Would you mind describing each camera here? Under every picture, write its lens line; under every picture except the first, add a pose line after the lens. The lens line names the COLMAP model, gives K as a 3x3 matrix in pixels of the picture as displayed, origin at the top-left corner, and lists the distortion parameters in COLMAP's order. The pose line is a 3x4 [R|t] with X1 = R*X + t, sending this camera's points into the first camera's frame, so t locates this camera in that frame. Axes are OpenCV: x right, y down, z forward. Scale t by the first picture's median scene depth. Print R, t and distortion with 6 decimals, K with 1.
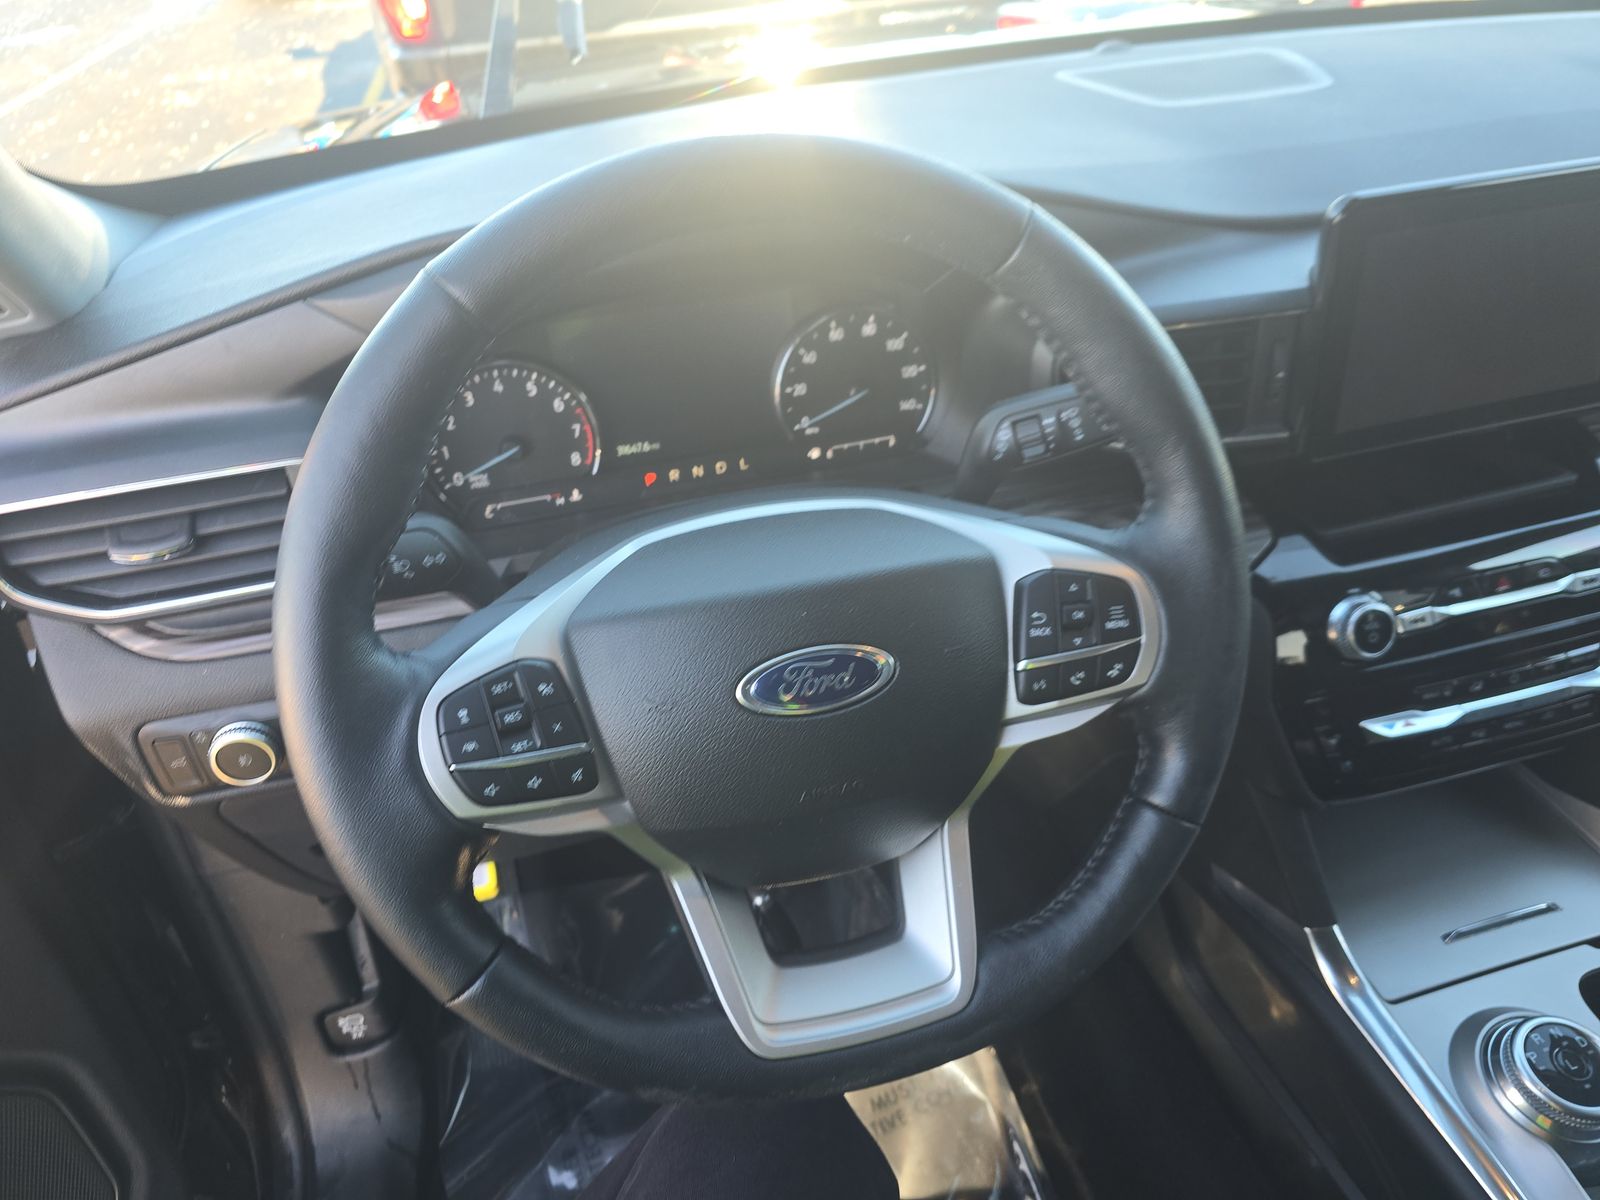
lens RADIAL K [[1100.6, 0, 795.9], [0, 1100.6, 621.3], [0, 0, 1]] dist [0.030854, -0.027981]
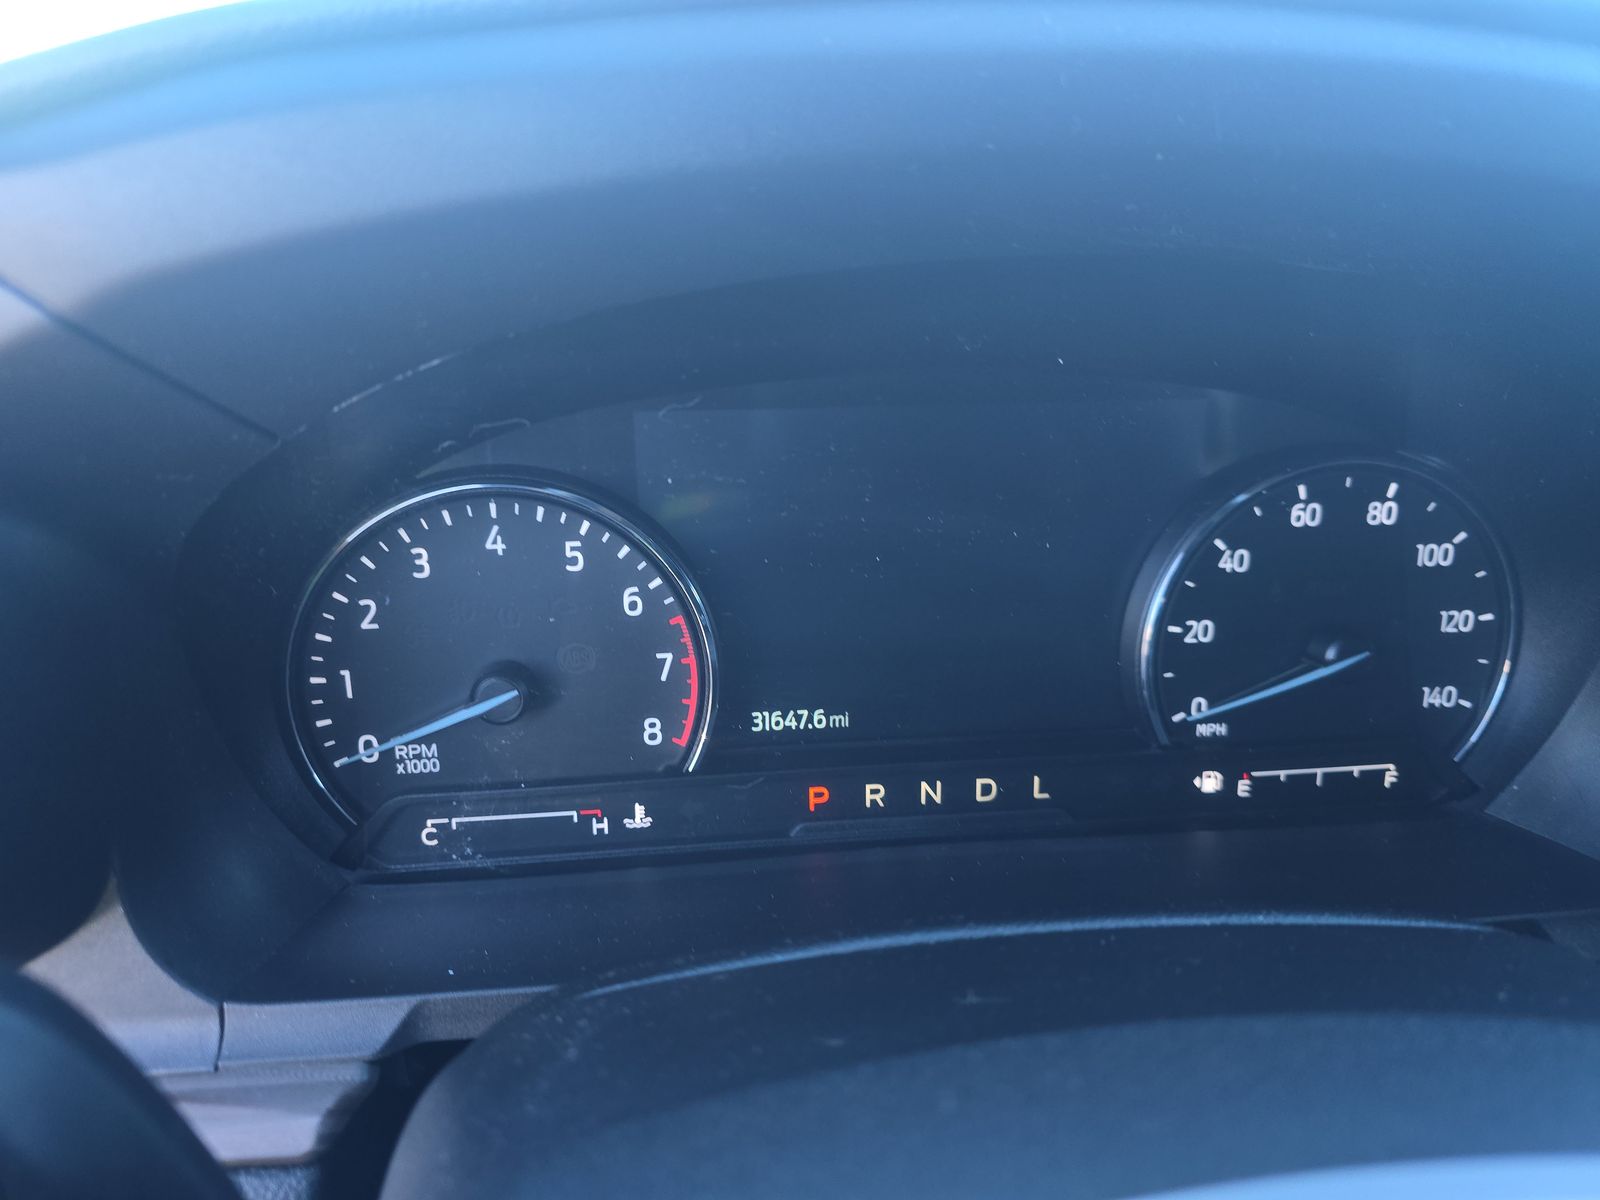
lens RADIAL K [[1100.6, 0, 795.9], [0, 1100.6, 621.3], [0, 0, 1]] dist [0.030854, -0.027981]
pose [[0.988620, 0.114368, -0.097731, -0.119110], [-0.132263, 0.970322, -0.202441, -0.119886], [0.071678, 0.213063, 0.974406, 0.637036]]
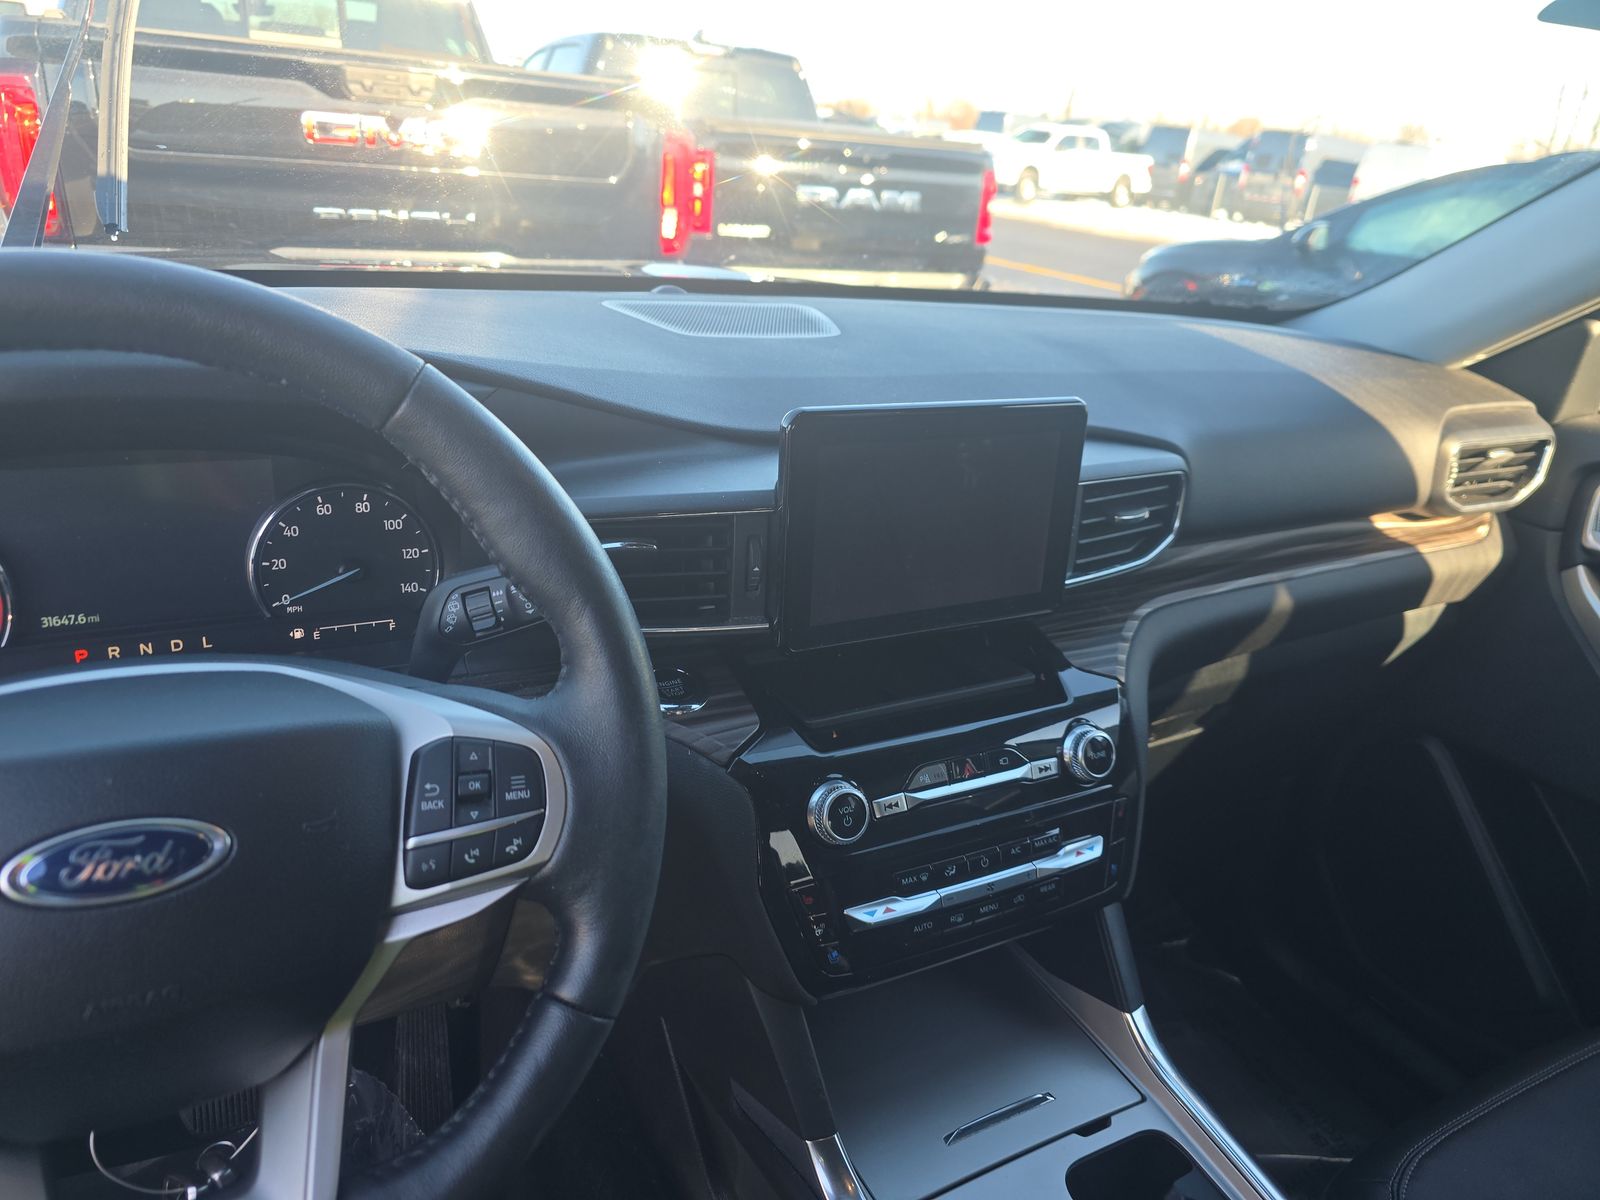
lens RADIAL K [[1099.4, 0, 795.3], [0, 1099.4, 607.6], [0, 0, 1]] dist [0.033769, -0.002306]
pose [[0.961164, 0.039812, 0.273091, 0.184801], [0.021311, 0.975878, -0.217273, 0.040057], [-0.275153, 0.214655, 0.937131, 0.018835]]
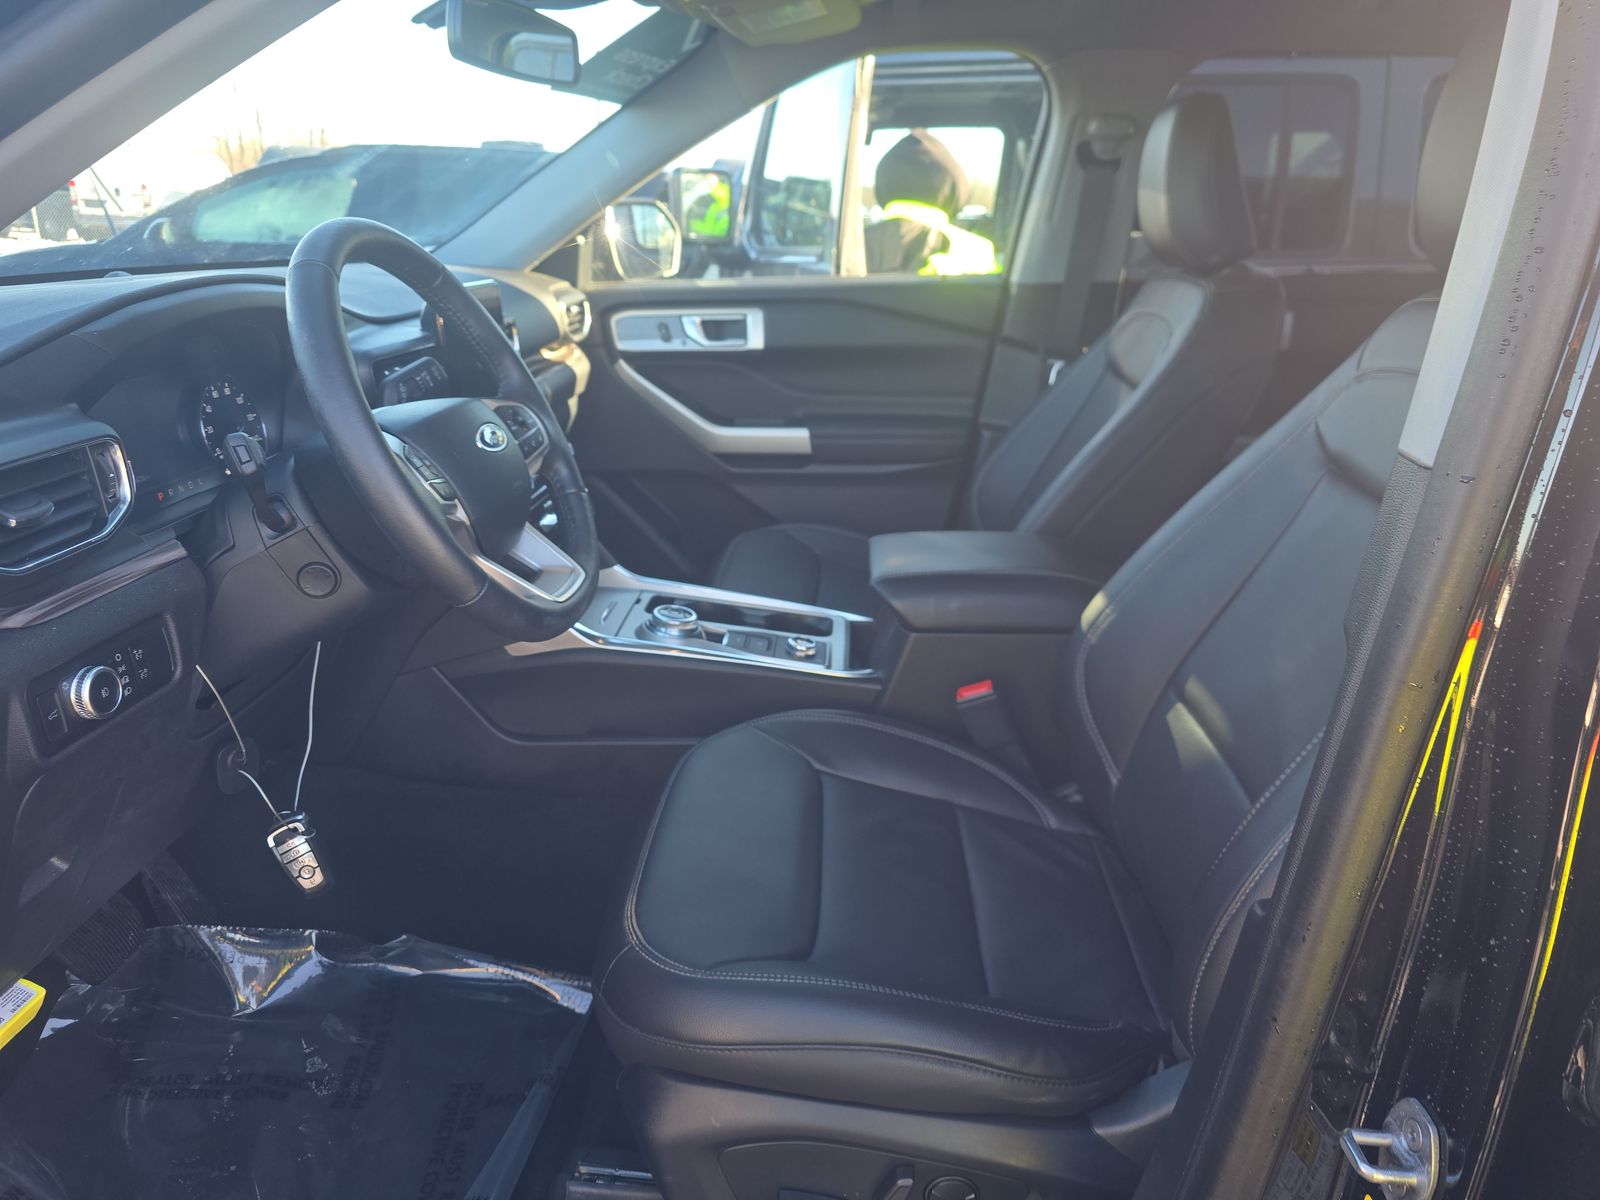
lens RADIAL K [[1100.6, 0, 795.9], [0, 1100.6, 621.3], [0, 0, 1]] dist [0.030854, -0.027981]
pose [[0.317590, -0.267834, 0.909616, -1.335383], [0.521700, 0.850395, 0.068246, 0.370096], [-0.791811, 0.452873, 0.409806, -0.171683]]
